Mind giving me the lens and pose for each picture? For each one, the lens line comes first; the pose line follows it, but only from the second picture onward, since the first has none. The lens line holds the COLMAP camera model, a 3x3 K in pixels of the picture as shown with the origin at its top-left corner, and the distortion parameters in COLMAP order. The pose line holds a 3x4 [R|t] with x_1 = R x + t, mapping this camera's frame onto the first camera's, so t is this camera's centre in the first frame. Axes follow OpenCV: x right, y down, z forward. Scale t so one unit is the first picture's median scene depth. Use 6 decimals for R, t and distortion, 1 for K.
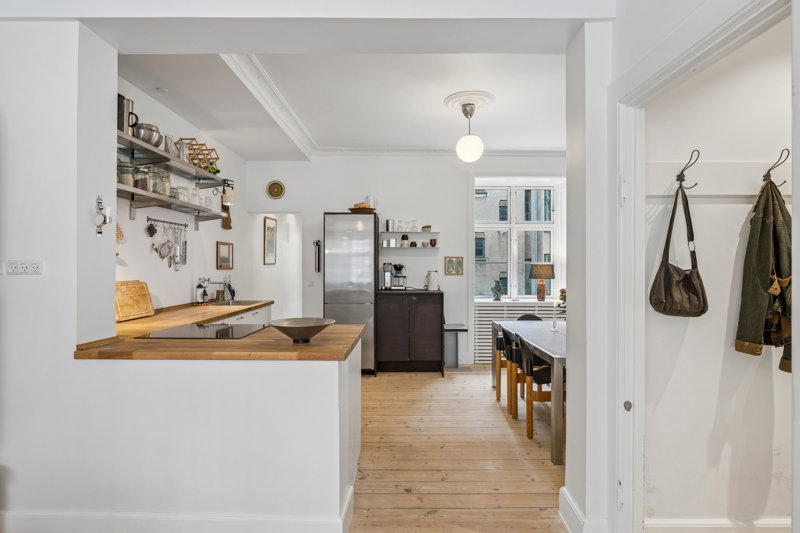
lens RADIAL K [[404.5, 0, 401.7], [0, 404.5, 265.8], [0, 0, 1]] dist [0.001041, 0.000051]
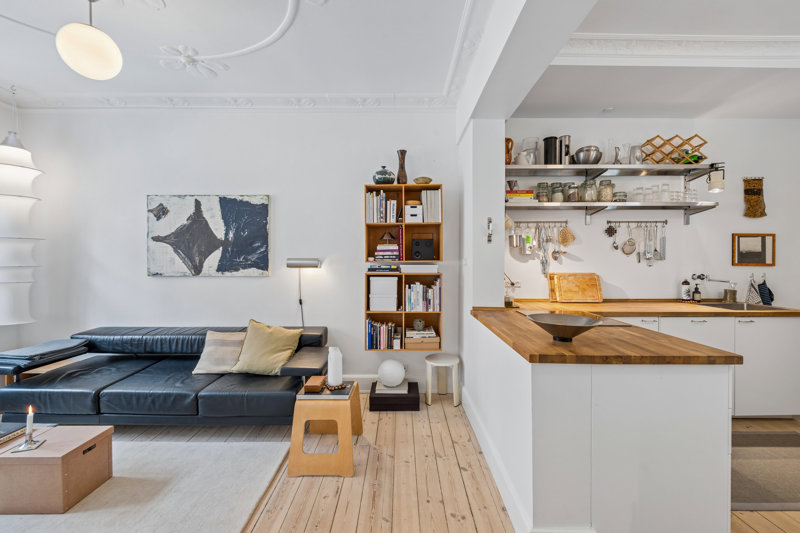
lens RADIAL K [[329.8, 0, 400.0], [0, 329.8, 261.0], [0, 0, 1]] dist [-0.002083, -0.000649]
pose [[0.001105, -0.000954, -0.999999, 0.340918], [-0.002995, 0.999995, -0.000957, 0.001673], [0.999995, 0.002996, 0.001102, 0.381978]]
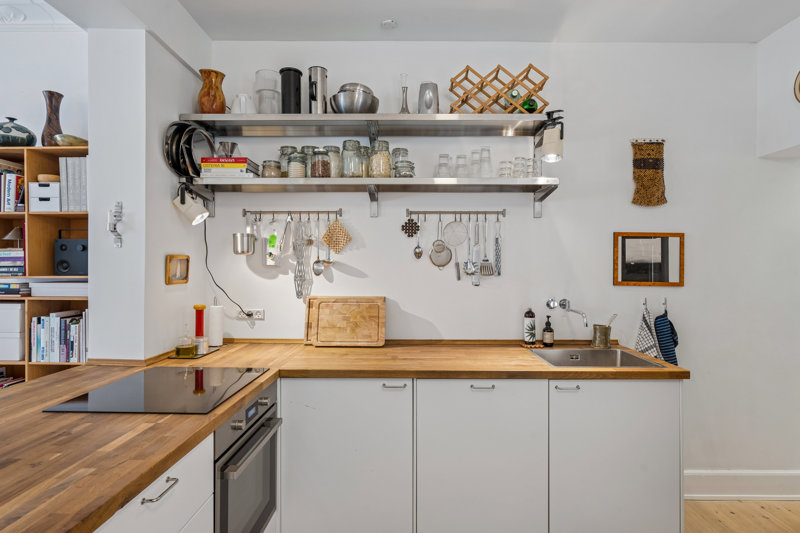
lens RADIAL K [[424.0, 0, 402.3], [0, 424.0, 267.6], [0, 0, 1]] dist [-0.002859, -0.000817]
pose [[0.002238, -0.002126, -0.999995, 0.128949], [-0.006816, 0.999974, -0.002142, -0.015994], [0.999974, 0.006821, 0.002224, 0.978995]]
